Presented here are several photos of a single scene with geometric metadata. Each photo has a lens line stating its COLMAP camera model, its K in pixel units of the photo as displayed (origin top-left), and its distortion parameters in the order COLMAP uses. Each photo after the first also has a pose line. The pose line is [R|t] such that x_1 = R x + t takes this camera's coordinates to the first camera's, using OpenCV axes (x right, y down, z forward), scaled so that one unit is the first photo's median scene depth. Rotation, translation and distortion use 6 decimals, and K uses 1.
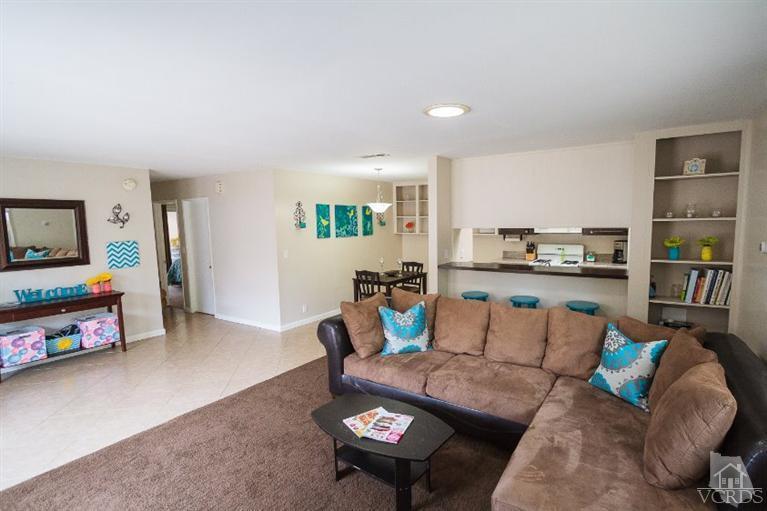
lens RADIAL K [[356.4, 0, 383.5], [0, 356.4, 255.5], [0, 0, 1]] dist [-0.000568, -0.000284]
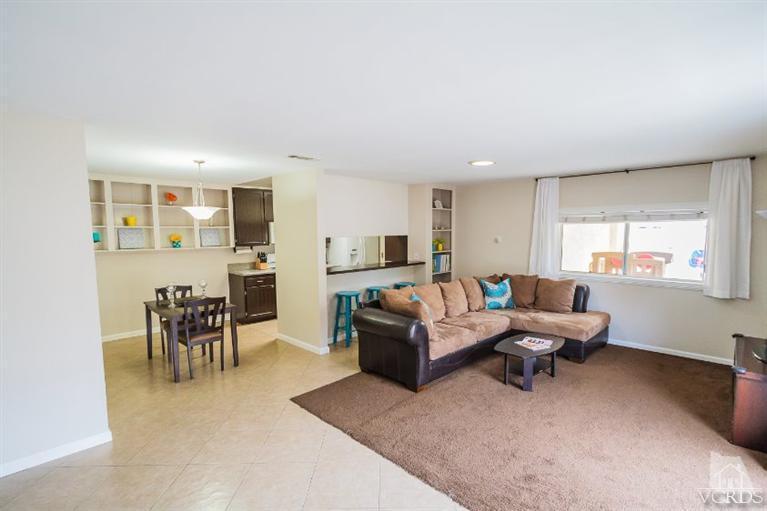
lens RADIAL K [[356.4, 0, 383.5], [0, 356.4, 255.5], [0, 0, 1]] dist [-0.000568, -0.000284]
pose [[0.193012, -0.051337, 0.979852, -0.578410], [0.094907, 0.994925, 0.033432, -0.028848], [-0.976596, 0.086542, 0.196905, 0.416335]]
